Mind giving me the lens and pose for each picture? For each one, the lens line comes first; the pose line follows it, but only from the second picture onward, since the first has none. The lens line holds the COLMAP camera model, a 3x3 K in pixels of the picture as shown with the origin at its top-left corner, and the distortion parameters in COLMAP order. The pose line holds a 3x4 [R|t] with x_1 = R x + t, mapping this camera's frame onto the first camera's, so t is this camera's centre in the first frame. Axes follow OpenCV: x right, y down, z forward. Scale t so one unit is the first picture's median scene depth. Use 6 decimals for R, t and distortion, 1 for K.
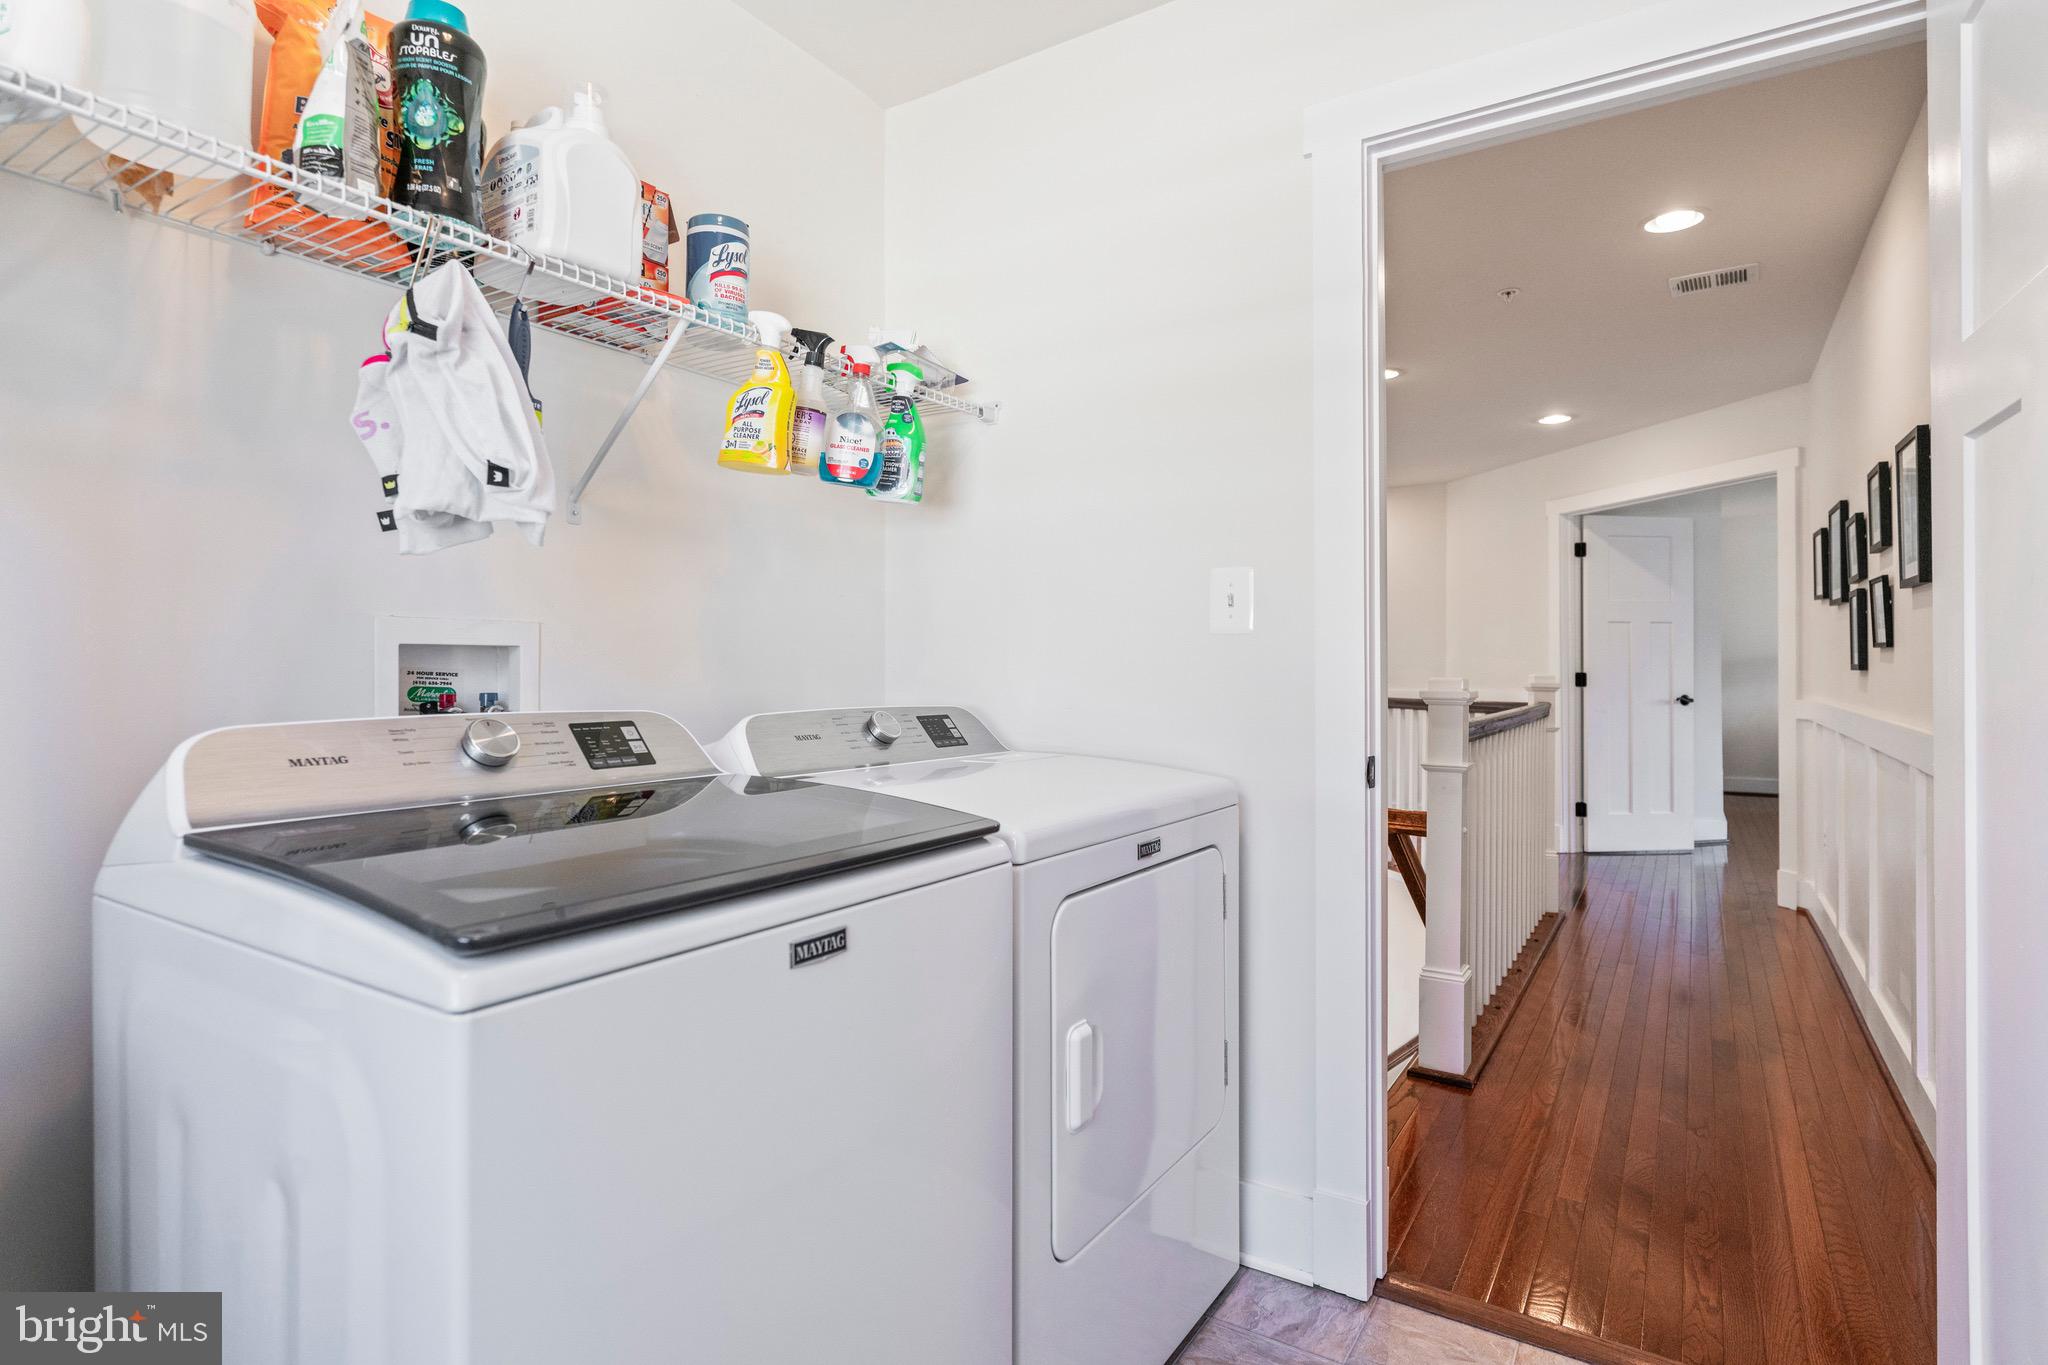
lens RADIAL K [[1052.3, 0, 1010.6], [0, 1052.3, 671.9], [0, 0, 1]] dist [0.003935, -0.000073]
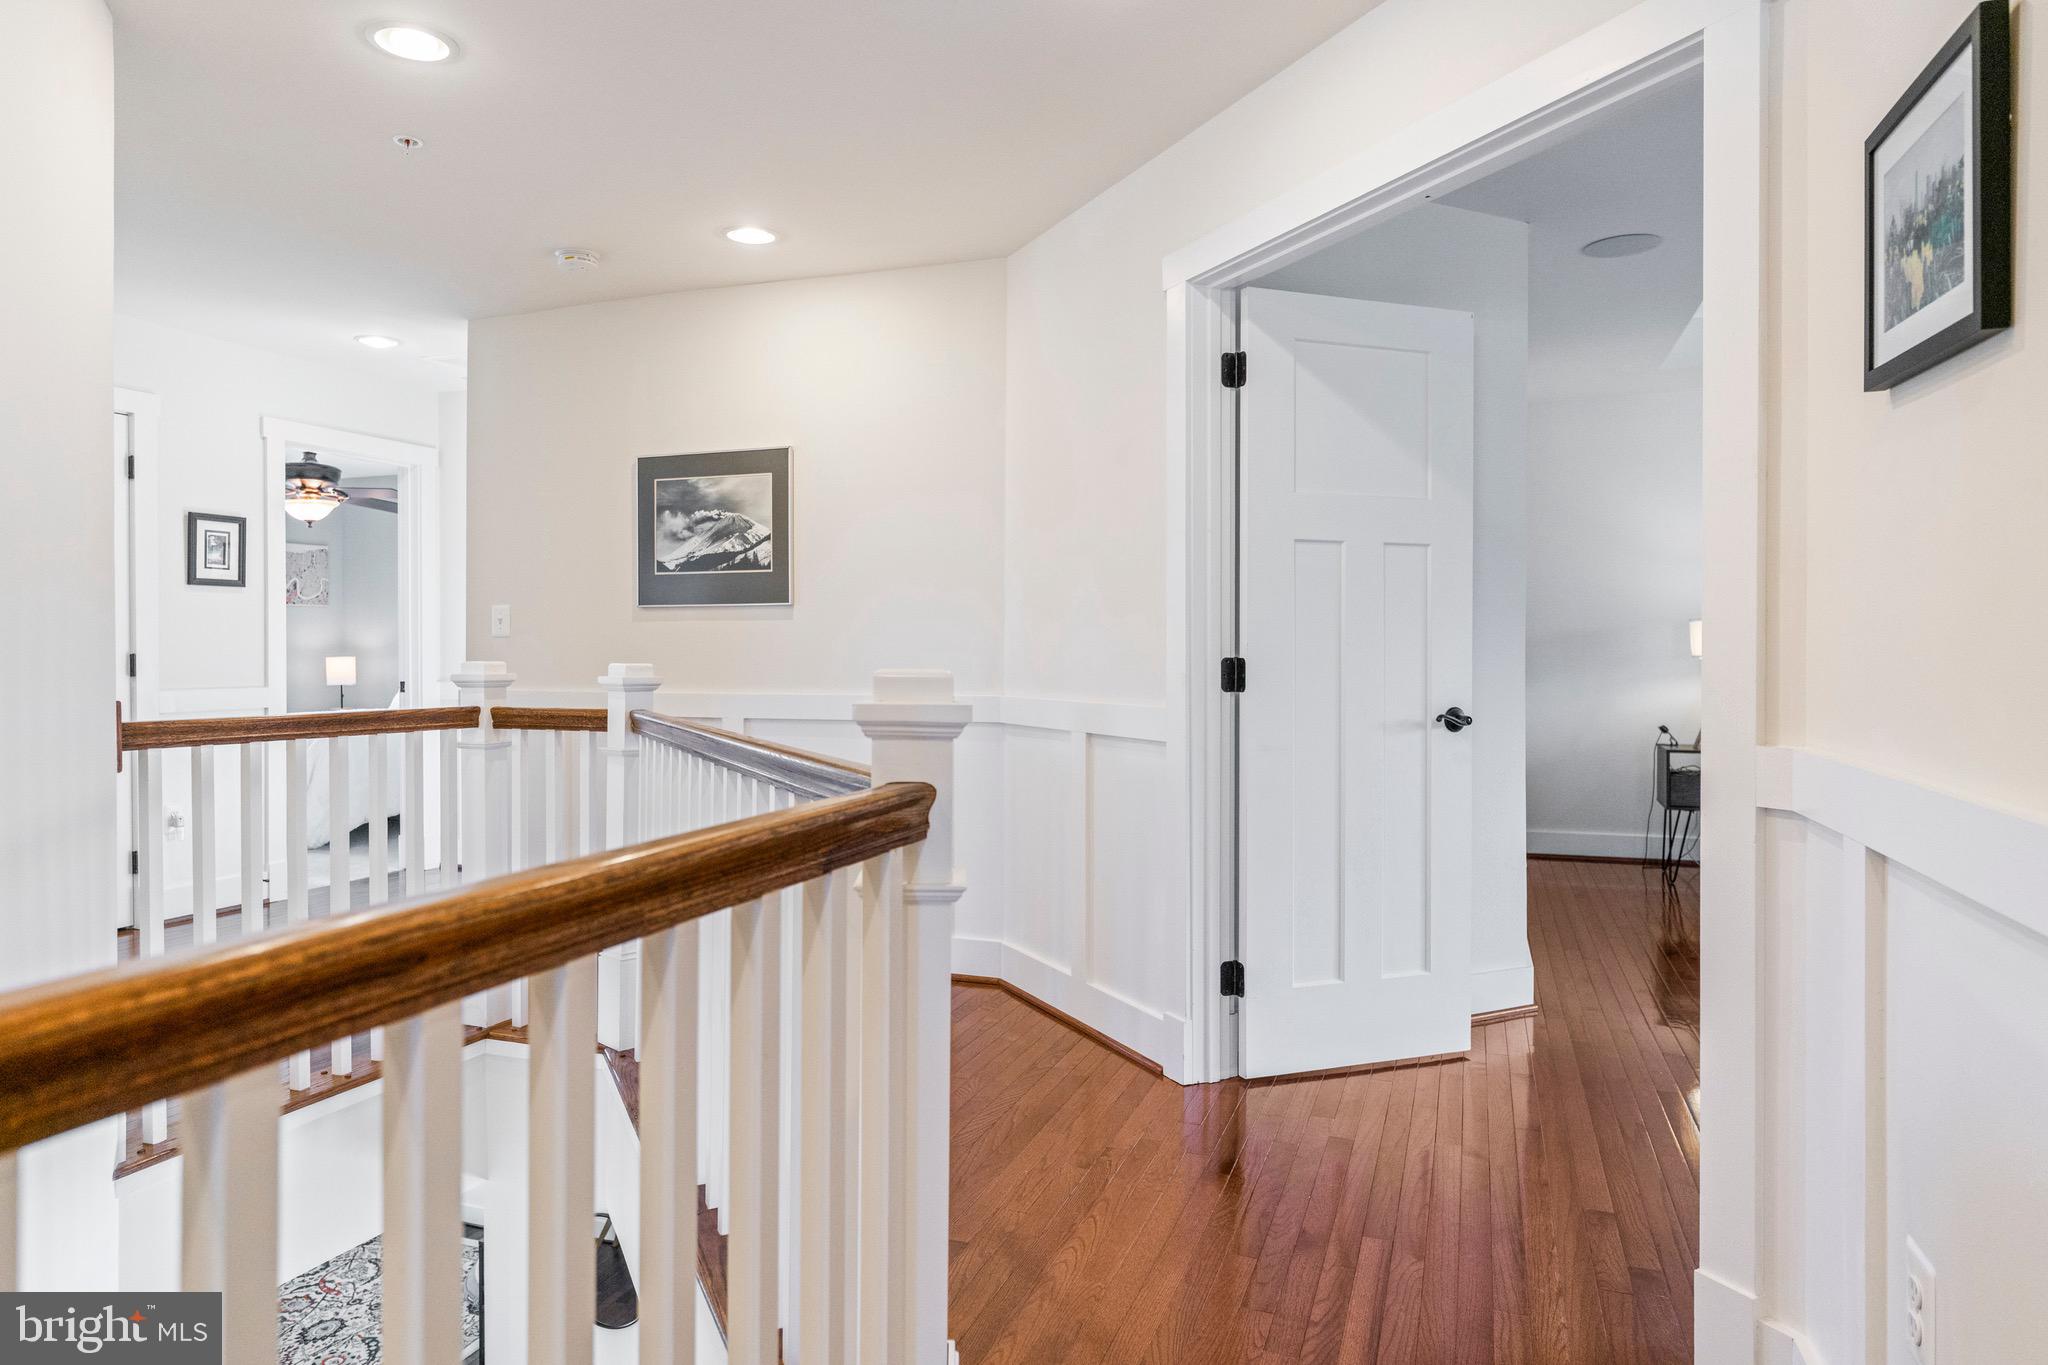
lens RADIAL K [[1300.9, 0, 1029.0], [0, 1300.9, 671.6], [0, 0, 1]] dist [-0.008228, -0.001307]
pose [[0.974022, -0.002140, 0.226441, 0.340993], [-0.001138, 0.999896, 0.014347, -0.001562], [-0.226448, -0.014232, 0.973919, 0.505752]]
